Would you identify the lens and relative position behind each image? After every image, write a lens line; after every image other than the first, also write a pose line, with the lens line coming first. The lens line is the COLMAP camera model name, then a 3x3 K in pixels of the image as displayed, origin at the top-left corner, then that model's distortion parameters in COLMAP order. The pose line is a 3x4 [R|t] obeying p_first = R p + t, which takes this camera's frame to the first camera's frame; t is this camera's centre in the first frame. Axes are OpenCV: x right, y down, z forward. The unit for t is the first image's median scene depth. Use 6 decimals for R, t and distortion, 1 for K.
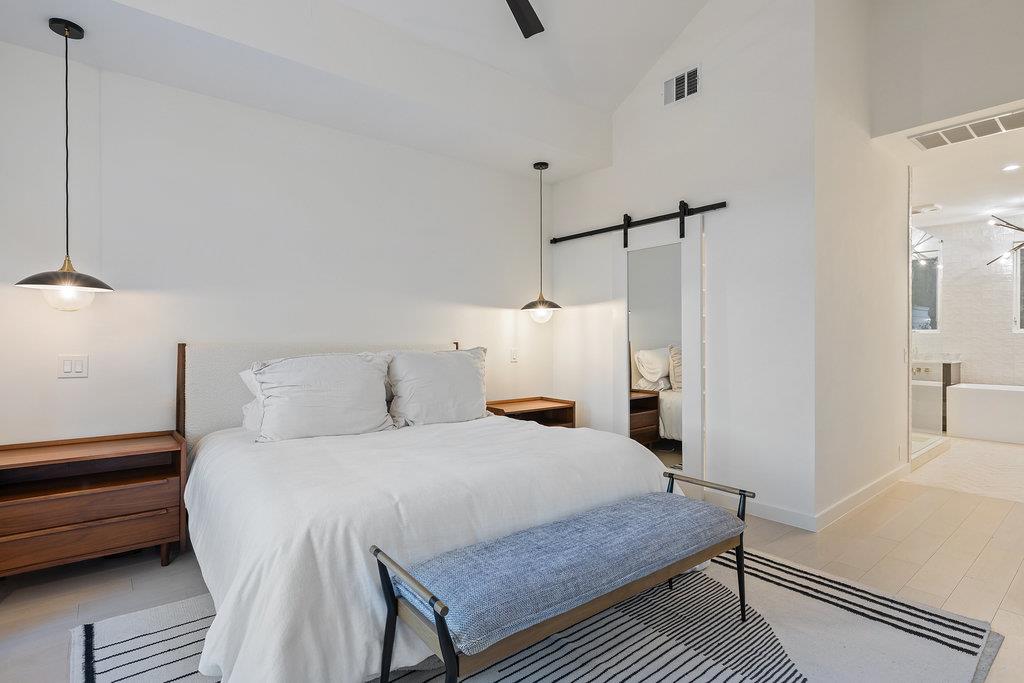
lens RADIAL K [[521.8, 0, 508.6], [0, 521.8, 352.5], [0, 0, 1]] dist [-0.007514, -0.000600]
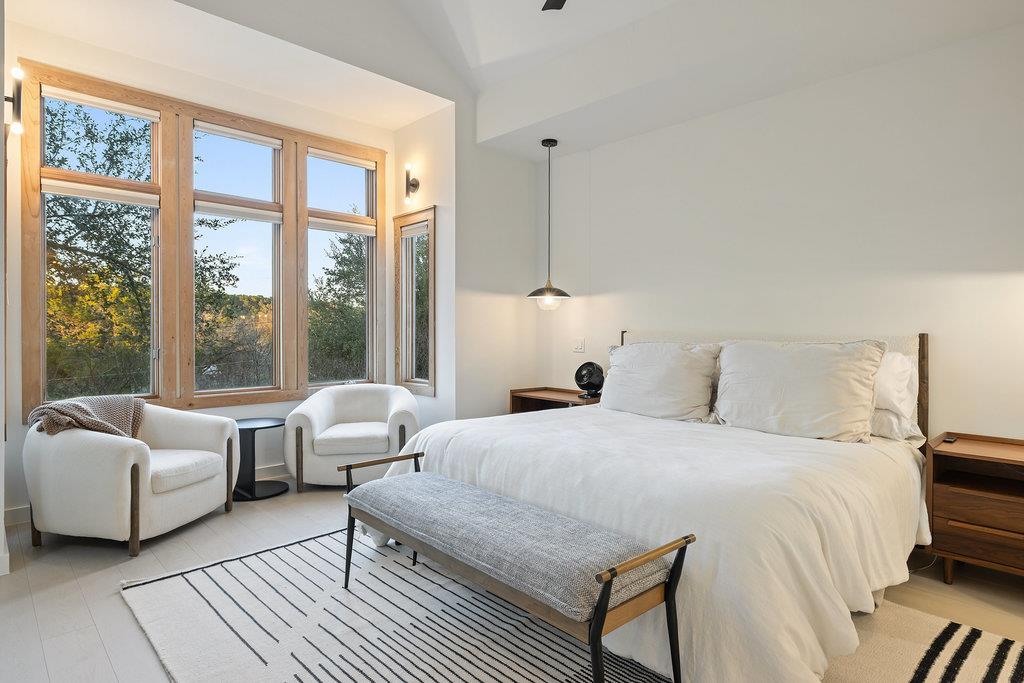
lens RADIAL K [[581.4, 0, 512.4], [0, 581.4, 330.2], [0, 0, 1]] dist [0.004256, 0.000445]
pose [[0.071574, 0.007661, -0.997406, 1.164872], [-0.034076, 0.999406, 0.005231, -0.022233], [0.996853, 0.033613, 0.071793, 0.841370]]
